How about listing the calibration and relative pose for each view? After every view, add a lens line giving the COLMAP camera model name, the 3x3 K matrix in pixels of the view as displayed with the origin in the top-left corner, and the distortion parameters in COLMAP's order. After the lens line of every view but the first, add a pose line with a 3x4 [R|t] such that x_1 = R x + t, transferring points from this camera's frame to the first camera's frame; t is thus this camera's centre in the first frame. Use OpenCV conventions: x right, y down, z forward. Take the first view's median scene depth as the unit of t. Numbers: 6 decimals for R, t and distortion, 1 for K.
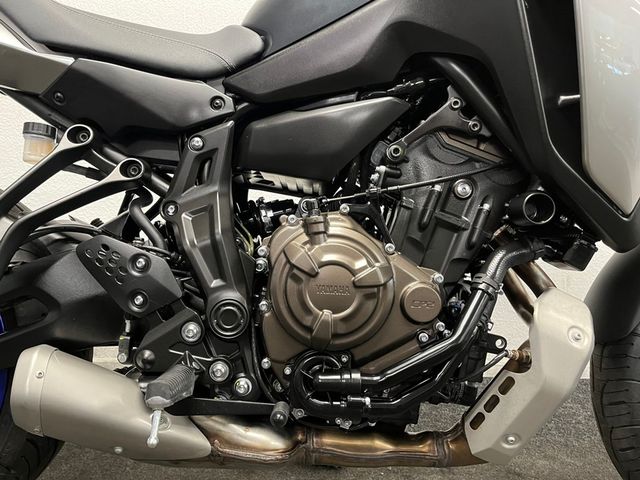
lens RADIAL K [[483.8, 0, 320.0], [0, 483.8, 240.0], [0, 0, 1]] dist [0.092184, -0.119935]
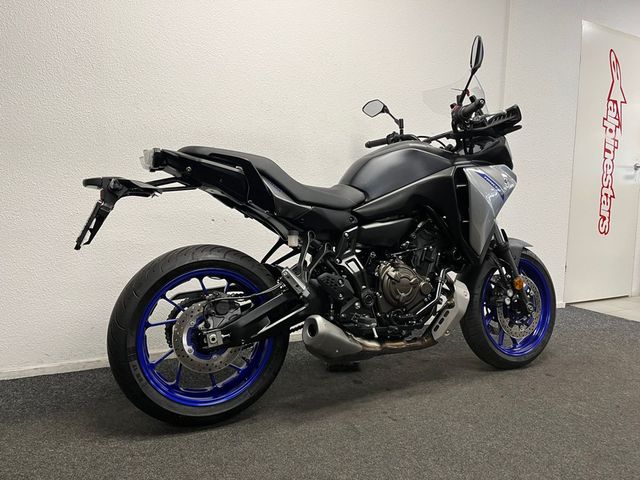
lens RADIAL K [[483.8, 0, 320.0], [0, 483.8, 240.0], [0, 0, 1]] dist [0.092184, -0.119935]
pose [[0.898169, -0.041989, 0.437640, -1.602347], [0.046301, 0.998927, 0.000816, -0.190046], [-0.437205, 0.019530, 0.899150, -1.345390]]
